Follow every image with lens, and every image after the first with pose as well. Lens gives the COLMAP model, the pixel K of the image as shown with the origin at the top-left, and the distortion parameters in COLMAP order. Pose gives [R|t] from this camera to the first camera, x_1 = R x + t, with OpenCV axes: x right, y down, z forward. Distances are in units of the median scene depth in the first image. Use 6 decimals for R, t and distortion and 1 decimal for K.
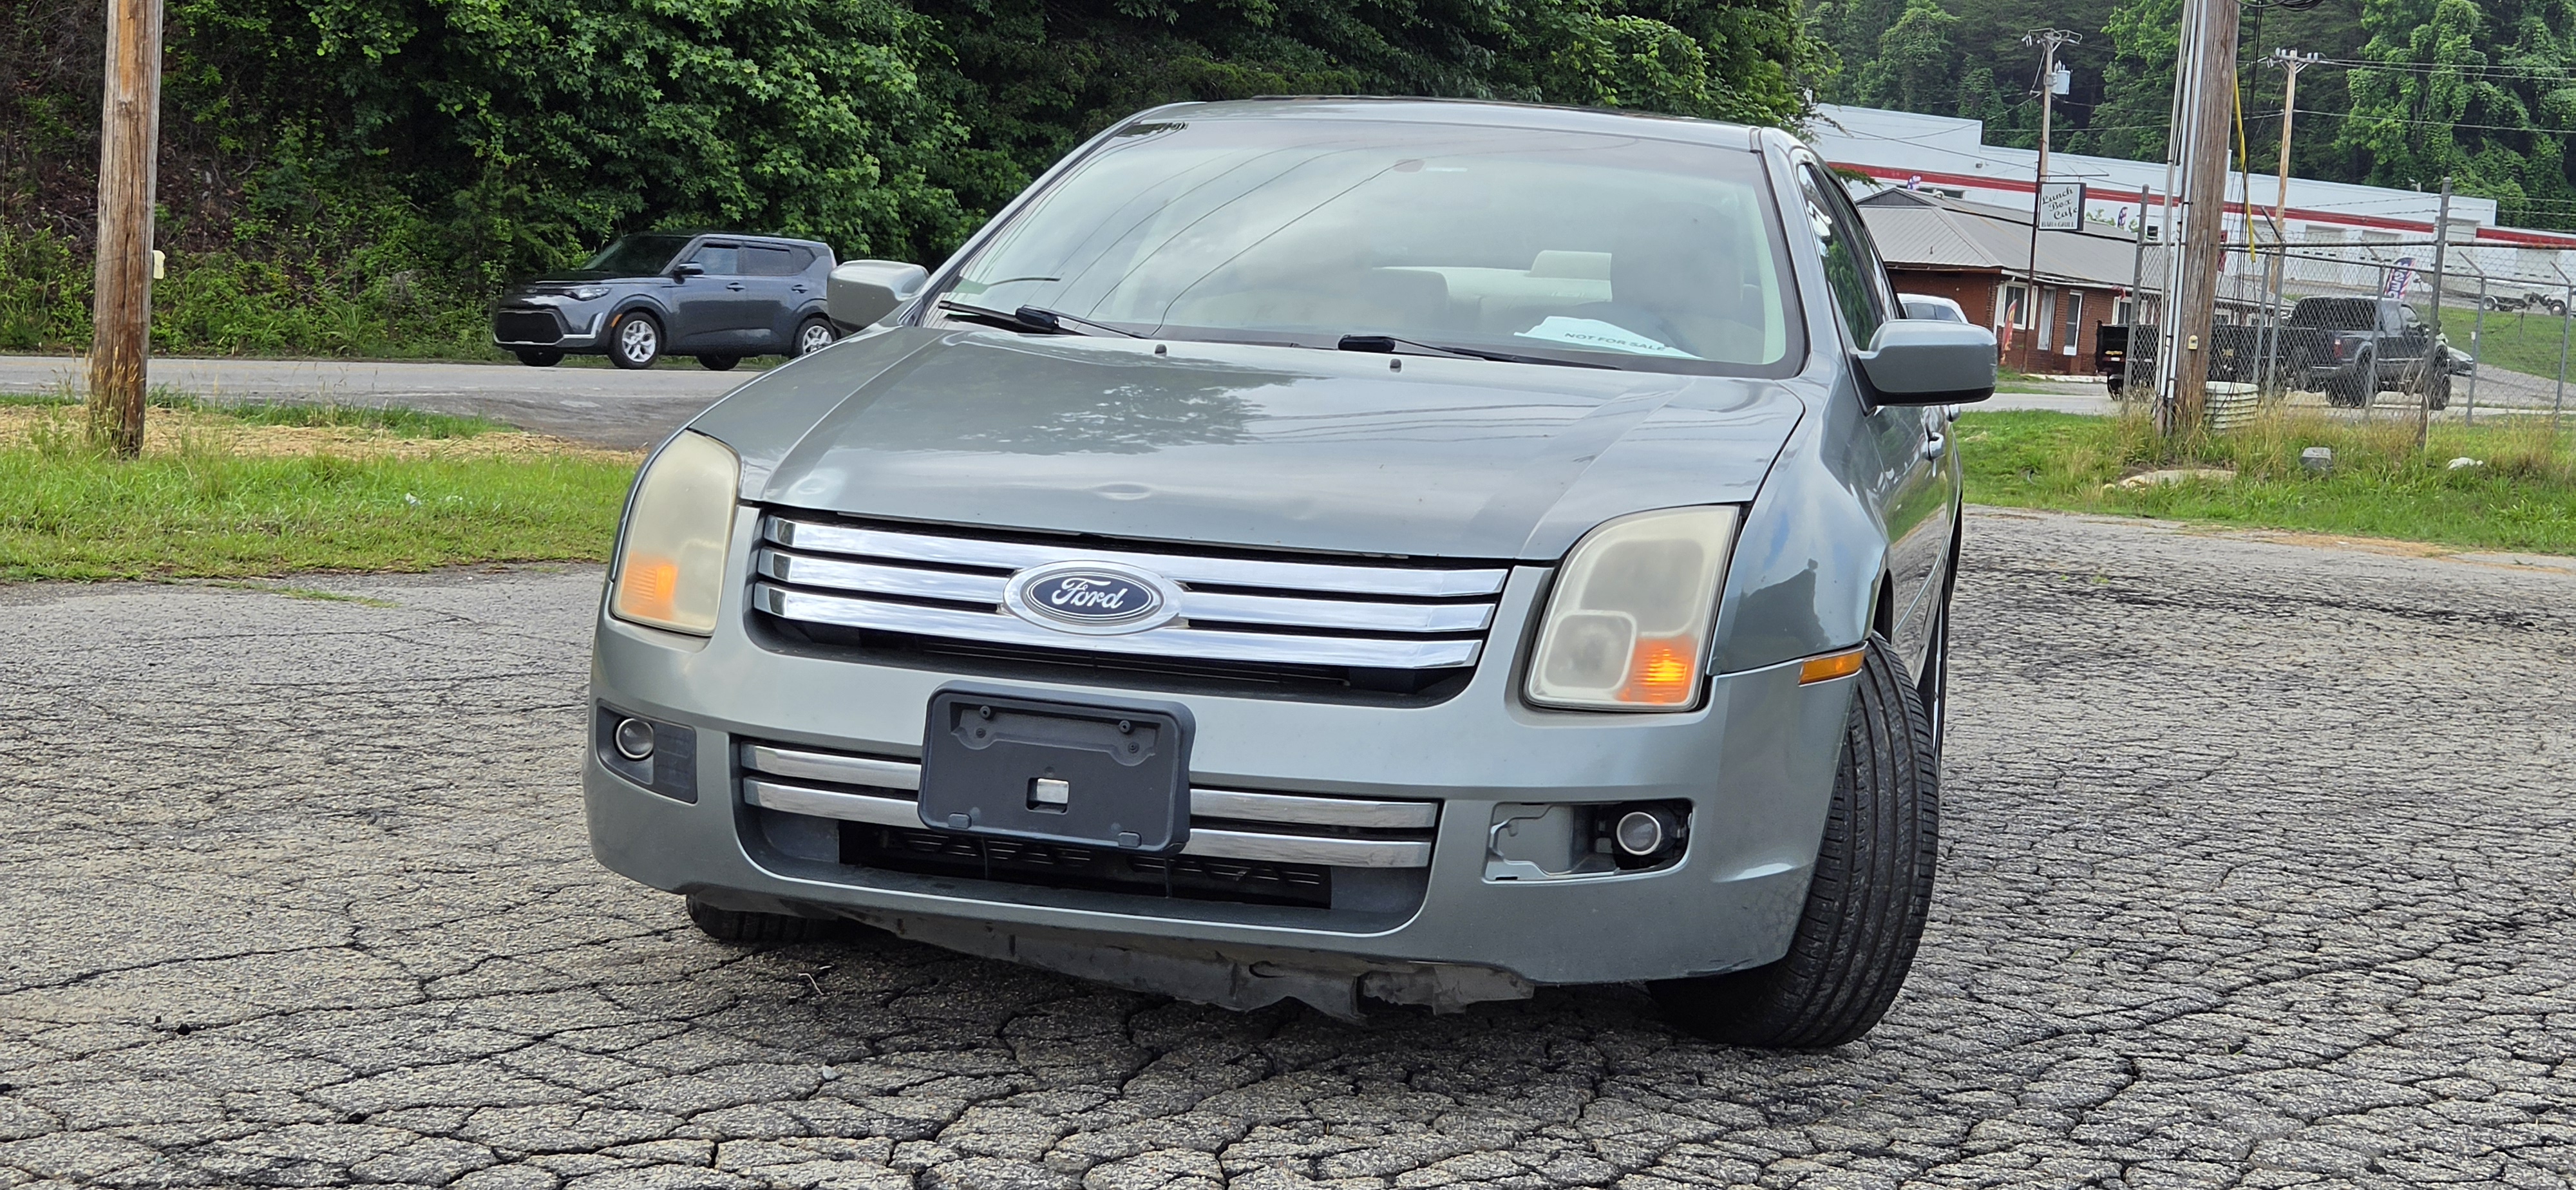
lens RADIAL K [[3453.8, 0, 1259.3], [0, 3453.8, 598.5], [0, 0, 1]] dist [0.088666, -0.095302]
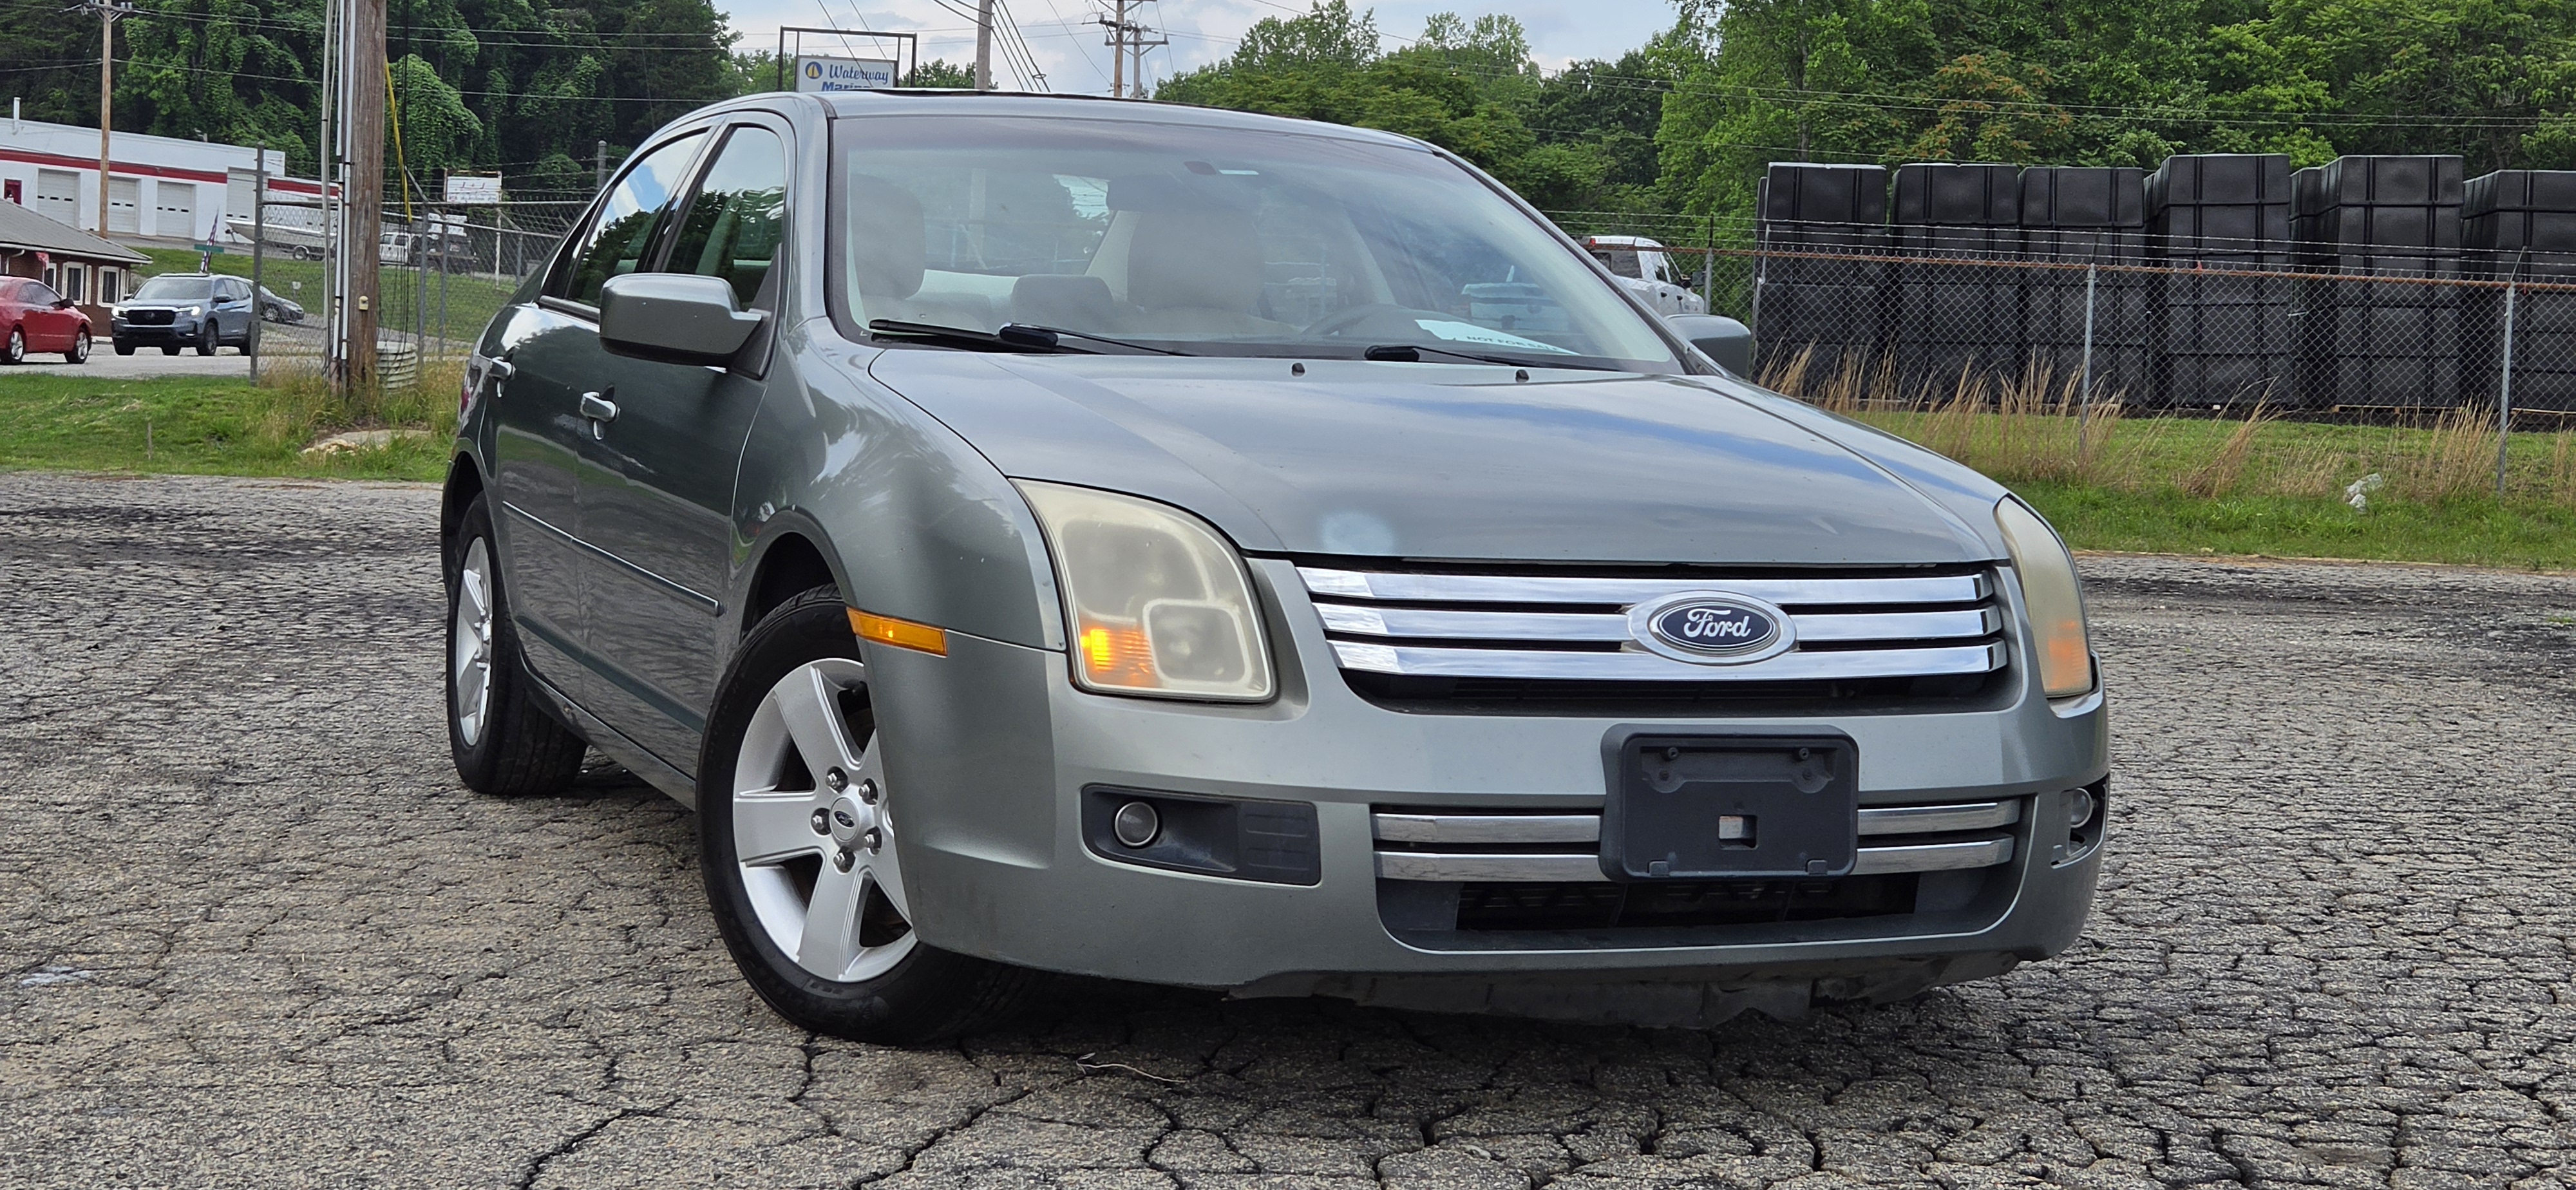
lens RADIAL K [[3453.8, 0, 1259.3], [0, 3453.8, 598.5], [0, 0, 1]] dist [0.088666, -0.095302]
pose [[0.811091, -0.070418, 0.580666, -0.716005], [0.061940, 0.997485, 0.034446, -0.049879], [-0.581632, 0.008028, 0.813413, 0.271189]]
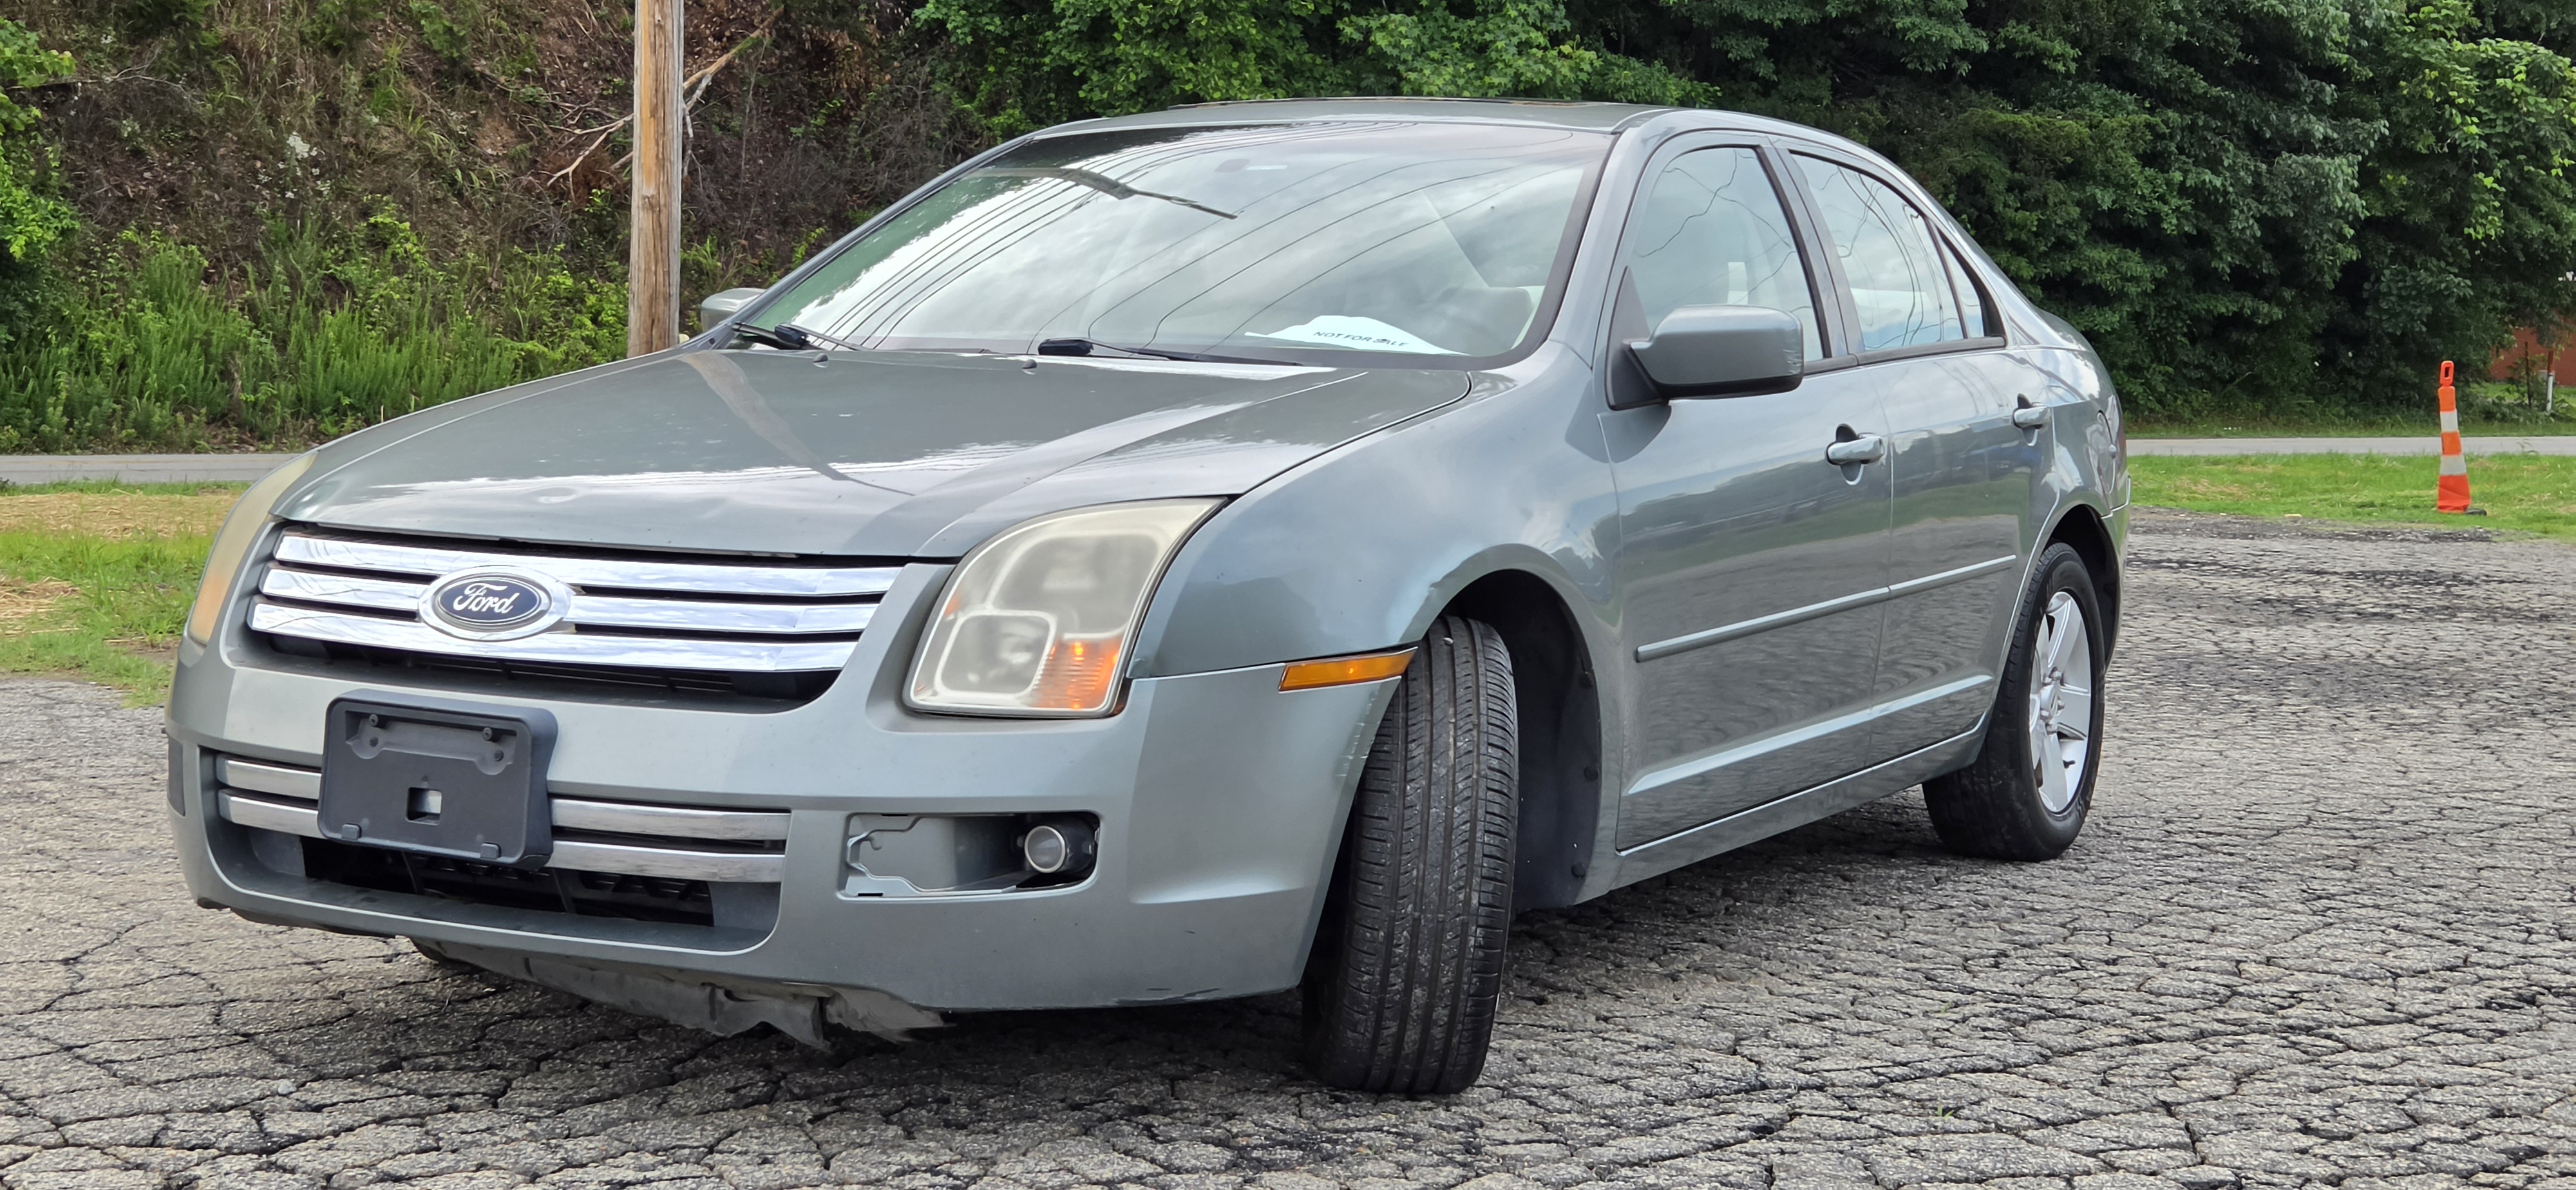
lens RADIAL K [[3457.5, 0, 1193.8], [0, 3457.5, 593.3], [0, 0, 1]] dist [0.090166, -0.089203]
pose [[0.960751, -0.014818, -0.277017, 0.406753], [0.007885, 0.999628, -0.026124, 0.023795], [0.277301, 0.022914, 0.960510, 0.115923]]
